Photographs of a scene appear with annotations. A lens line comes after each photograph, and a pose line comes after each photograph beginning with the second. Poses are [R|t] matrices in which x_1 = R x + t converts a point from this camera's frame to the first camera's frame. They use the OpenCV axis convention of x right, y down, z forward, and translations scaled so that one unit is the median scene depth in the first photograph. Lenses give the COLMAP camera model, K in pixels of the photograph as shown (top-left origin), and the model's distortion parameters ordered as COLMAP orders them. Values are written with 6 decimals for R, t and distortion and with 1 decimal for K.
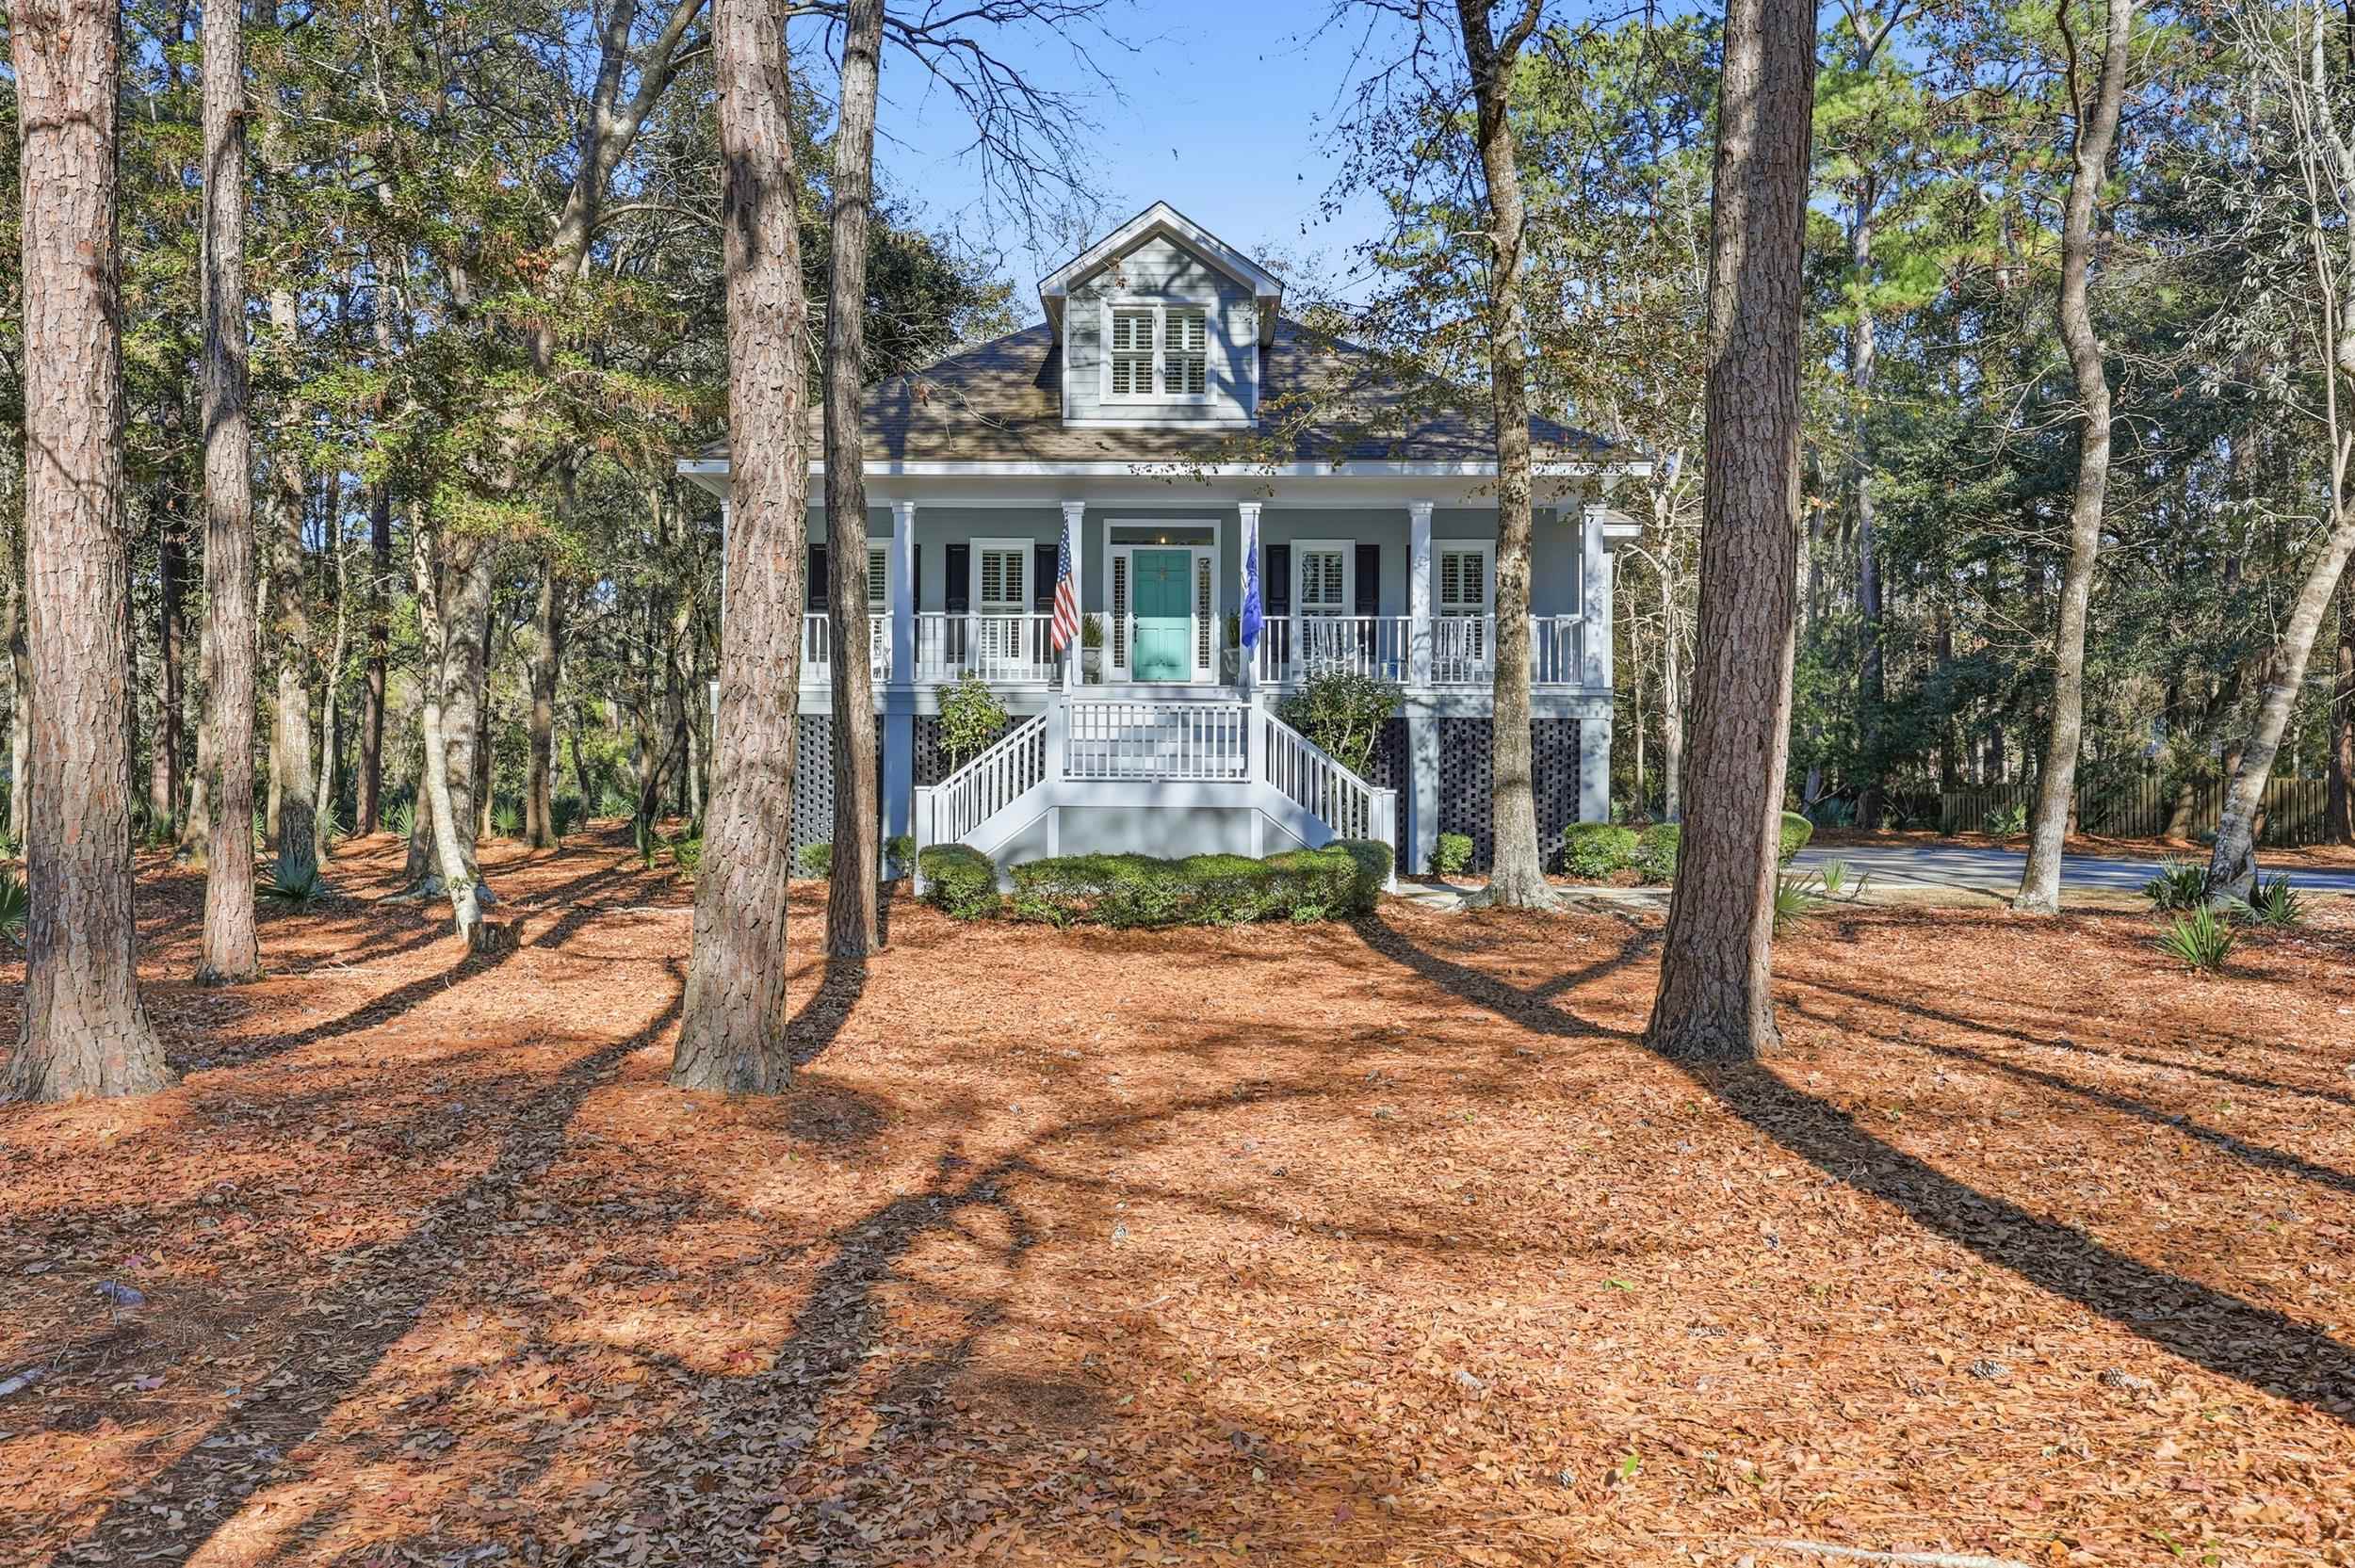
lens RADIAL K [[2830.5, 0, 1177.5], [0, 2830.5, 784.0], [0, 0, 1]] dist [-0.000493, -0.000879]
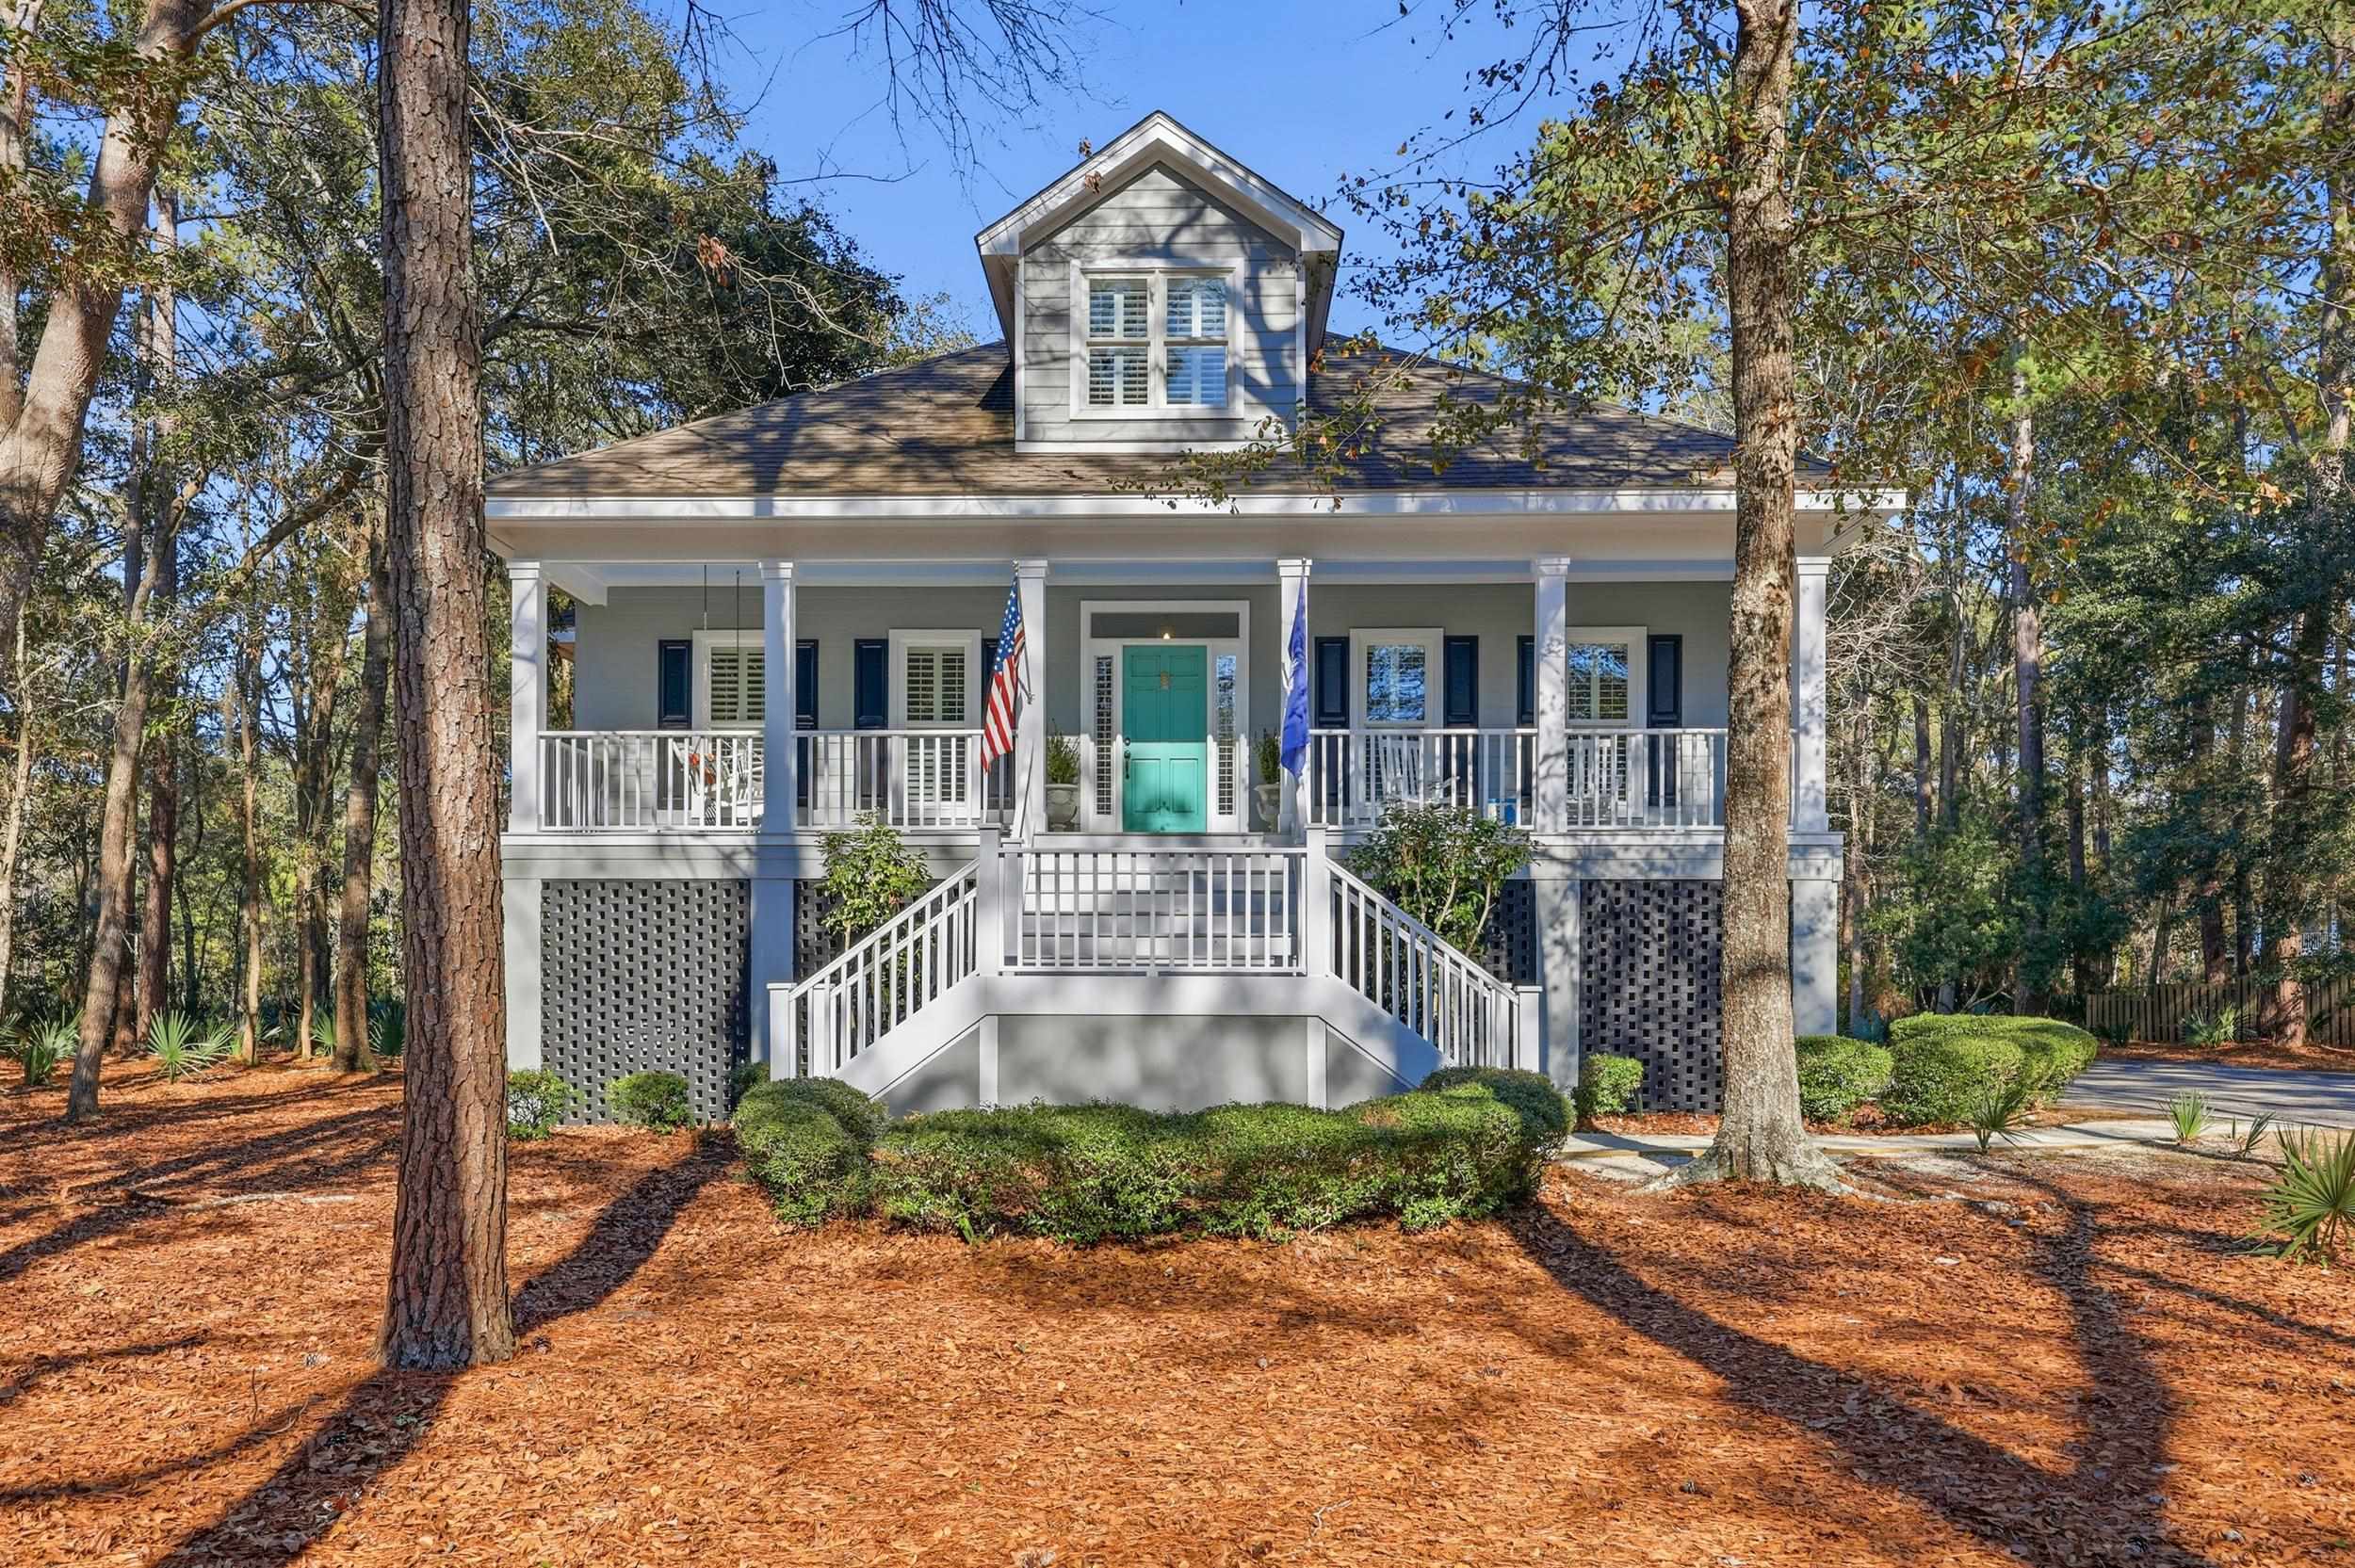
lens RADIAL K [[3389.5, 0, 1084.5], [0, 3389.5, 816.5], [0, 0, 1]] dist [0.048865, 0.027446]
pose [[0.999521, -0.005145, -0.030529, 0.000093], [0.003608, 0.998733, -0.050191, 0.001522], [0.030748, 0.050056, 0.998273, 0.198105]]
